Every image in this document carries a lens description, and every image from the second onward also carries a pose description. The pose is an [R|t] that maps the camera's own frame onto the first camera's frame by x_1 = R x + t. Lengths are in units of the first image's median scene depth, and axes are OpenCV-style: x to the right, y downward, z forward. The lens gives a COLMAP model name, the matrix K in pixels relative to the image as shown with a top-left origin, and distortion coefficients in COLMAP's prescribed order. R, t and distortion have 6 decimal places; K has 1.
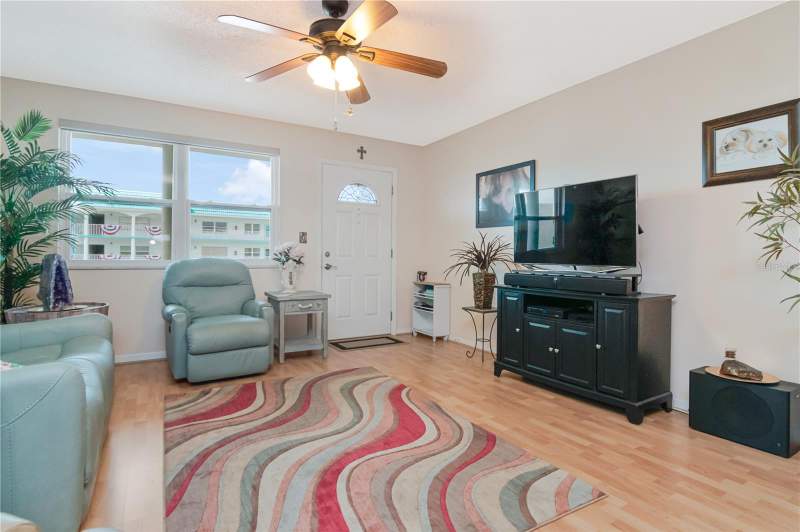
lens RADIAL K [[405.2, 0, 400.6], [0, 405.2, 263.6], [0, 0, 1]] dist [-0.003259, -0.000338]
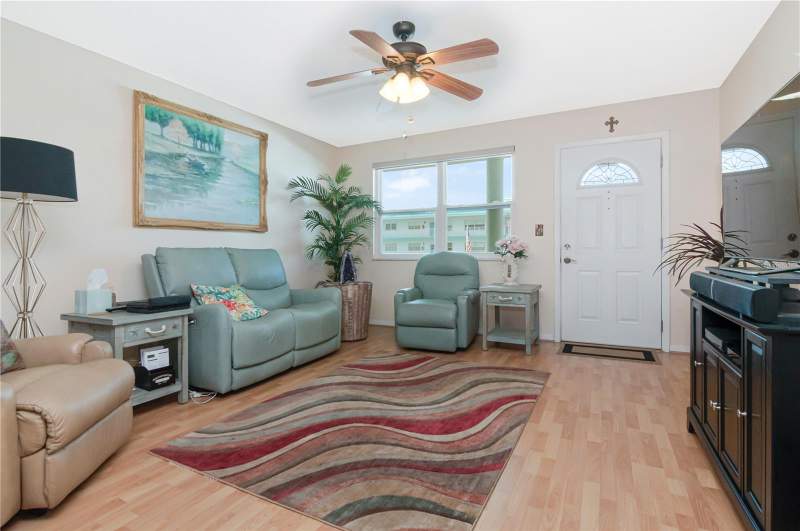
lens RADIAL K [[406.9, 0, 401.1], [0, 406.9, 254.8], [0, 0, 1]] dist [-0.003705, -0.000077]
pose [[0.525811, -0.003906, -0.850592, 0.622685], [-0.002139, 0.999980, -0.005913, 0.002178], [0.850598, 0.004928, 0.525793, 0.305299]]
